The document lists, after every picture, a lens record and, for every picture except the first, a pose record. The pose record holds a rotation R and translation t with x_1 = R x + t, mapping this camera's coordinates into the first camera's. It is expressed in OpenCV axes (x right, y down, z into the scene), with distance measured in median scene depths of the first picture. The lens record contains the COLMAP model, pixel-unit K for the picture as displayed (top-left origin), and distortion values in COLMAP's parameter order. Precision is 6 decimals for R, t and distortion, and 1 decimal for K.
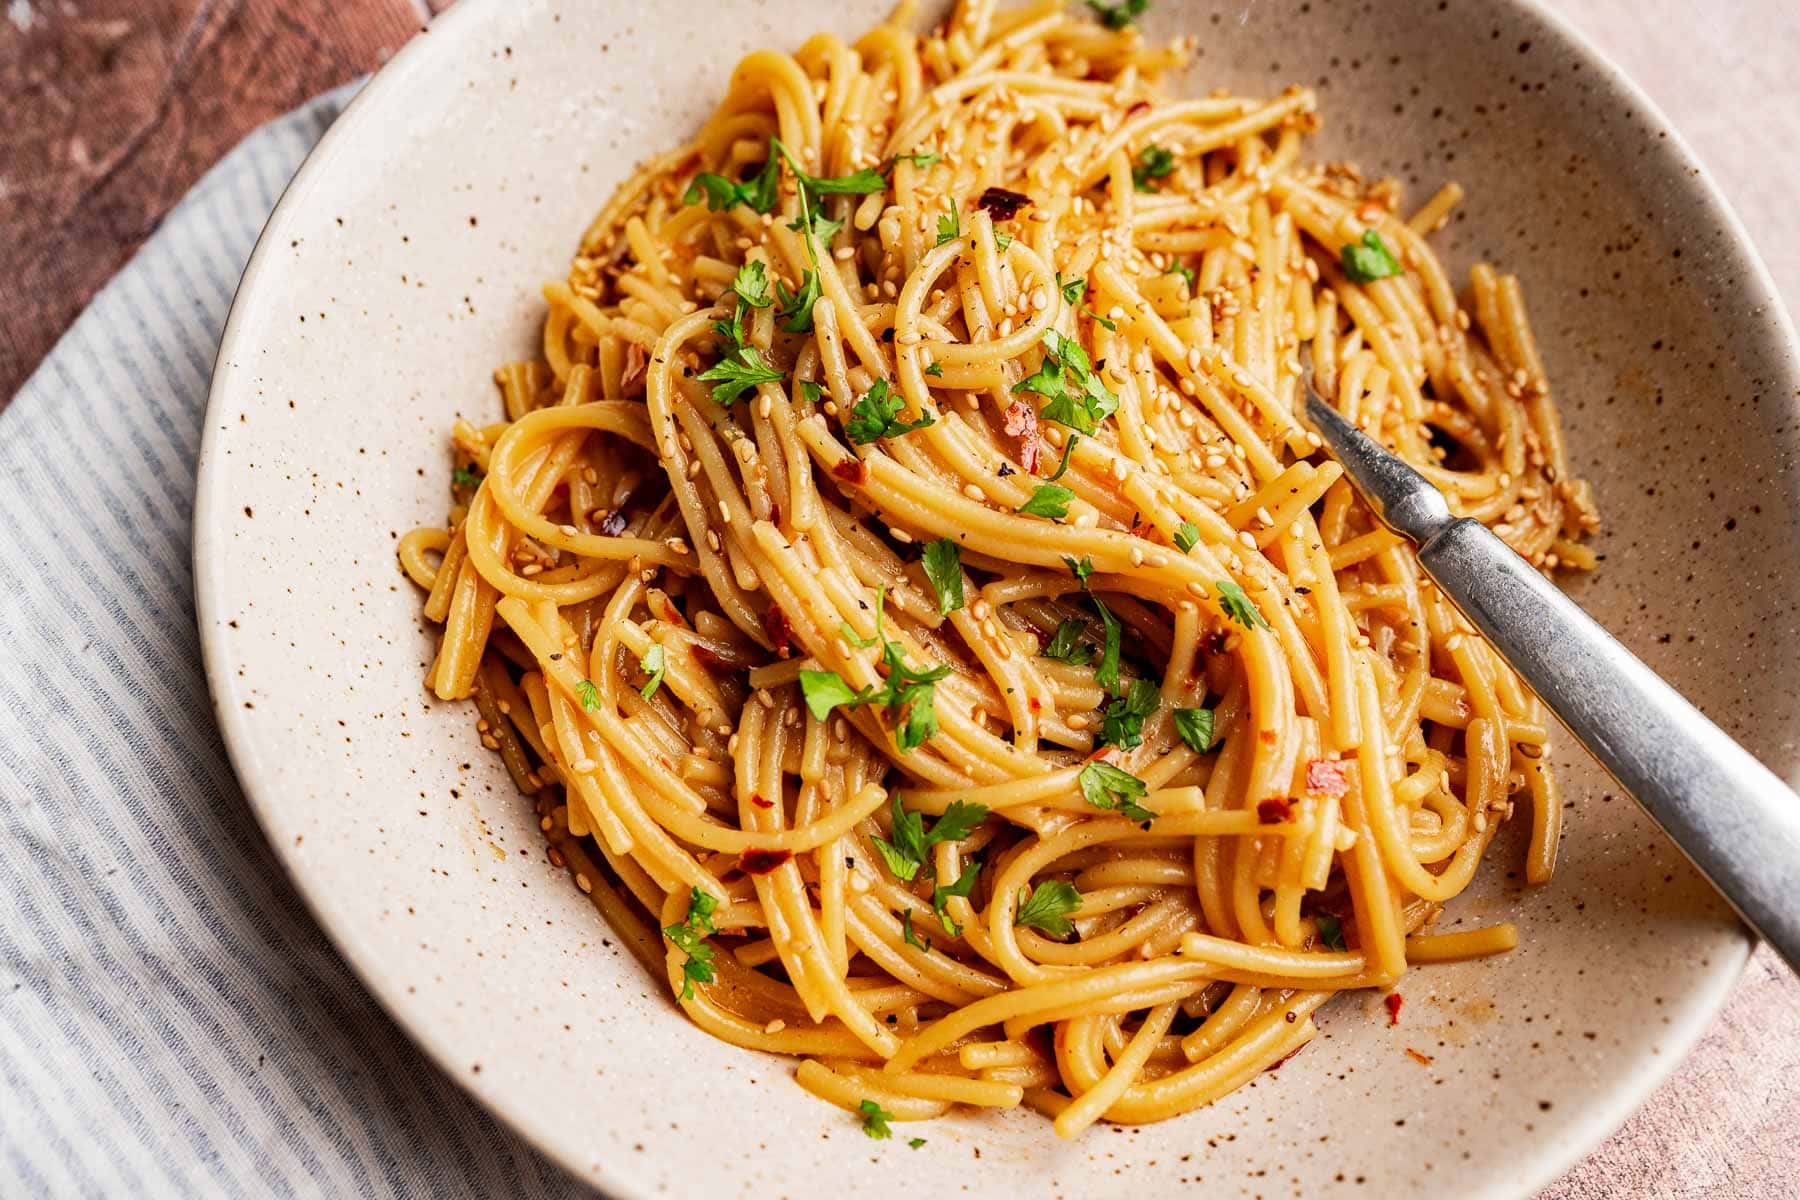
lens RADIAL K [[1714.1, 0, 878.5], [0, 1714.1, 597.0], [0, 0, 1]] dist [0.065340, -0.007737]
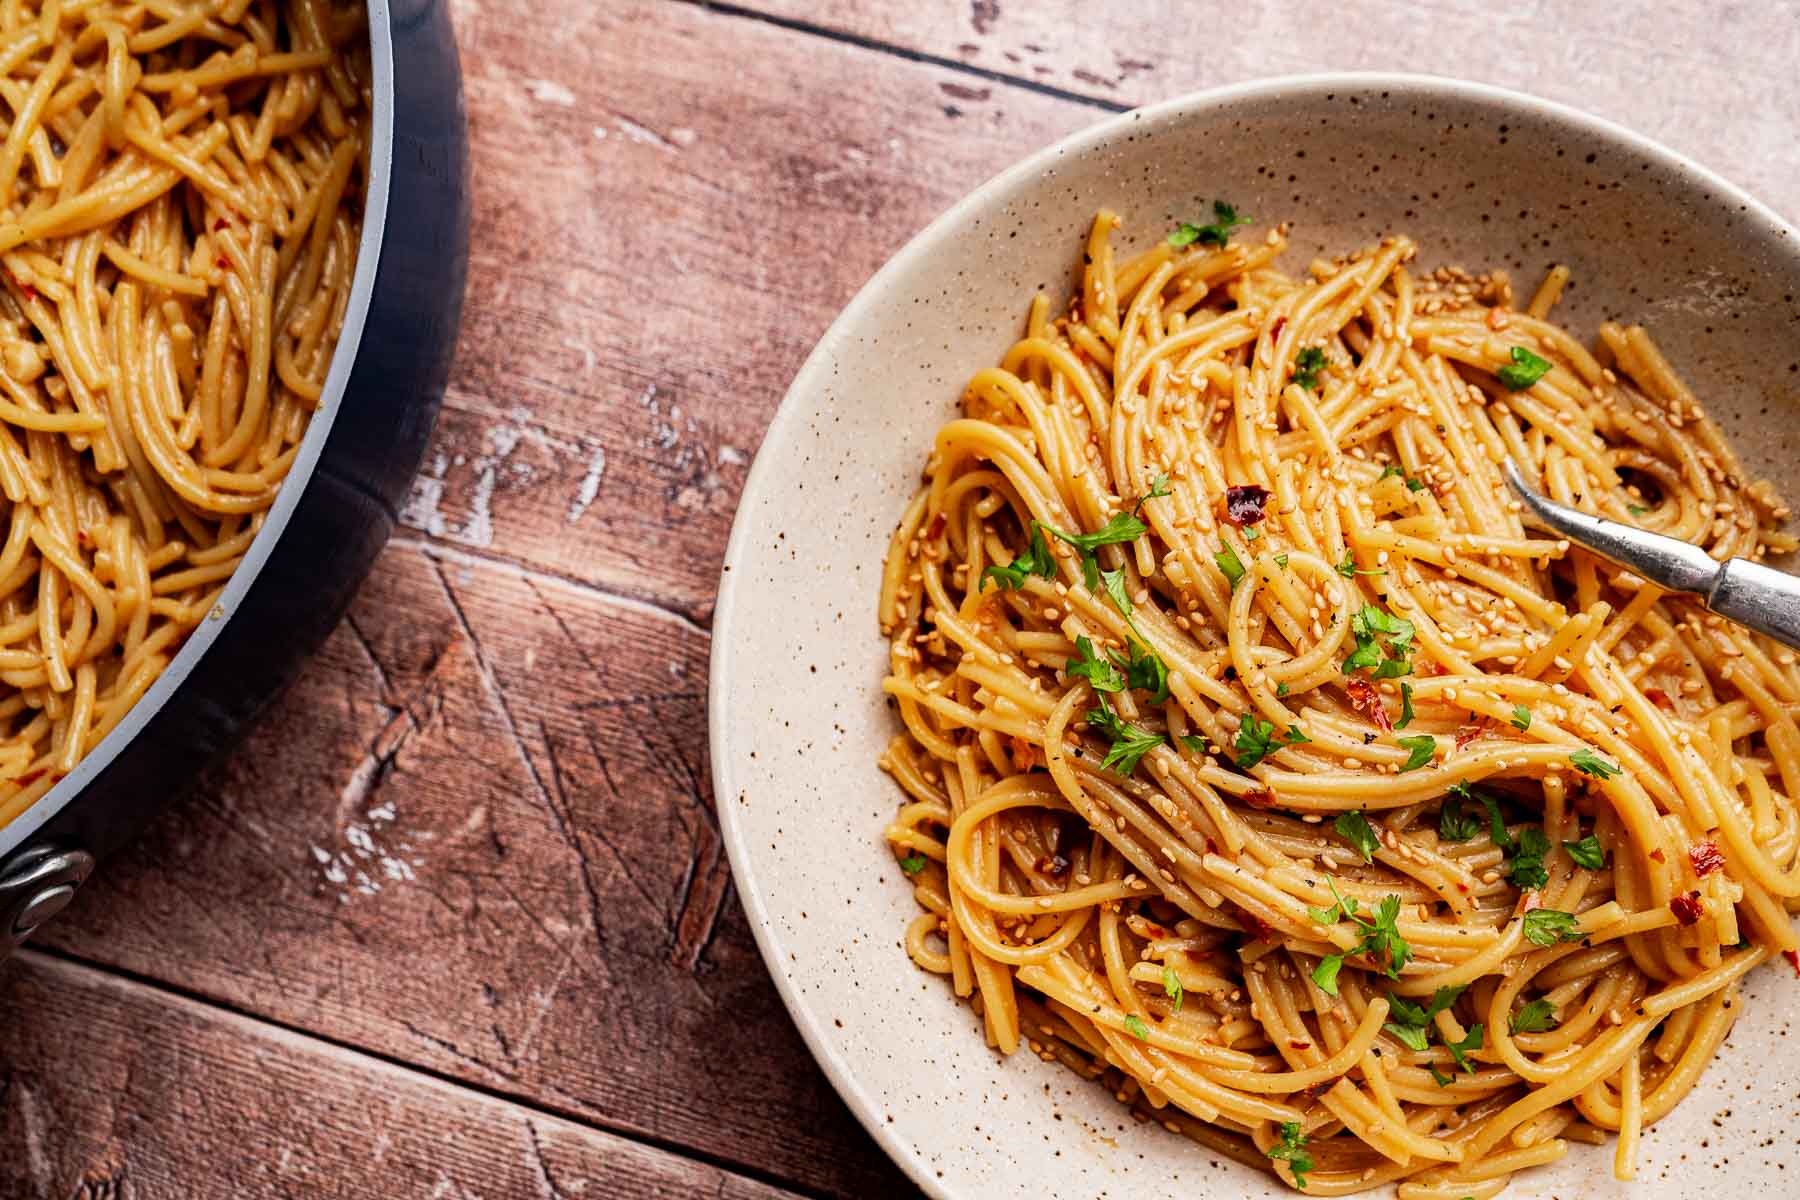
lens RADIAL K [[1653.8, 0, 900.0], [0, 1653.8, 600.0], [0, 0, 1]] dist [0.117629, -0.131777]
pose [[0.896474, -0.442739, -0.017794, -0.161313], [0.432317, 0.865155, 0.254184, -0.602547], [-0.097143, -0.235562, 0.966992, -0.109016]]
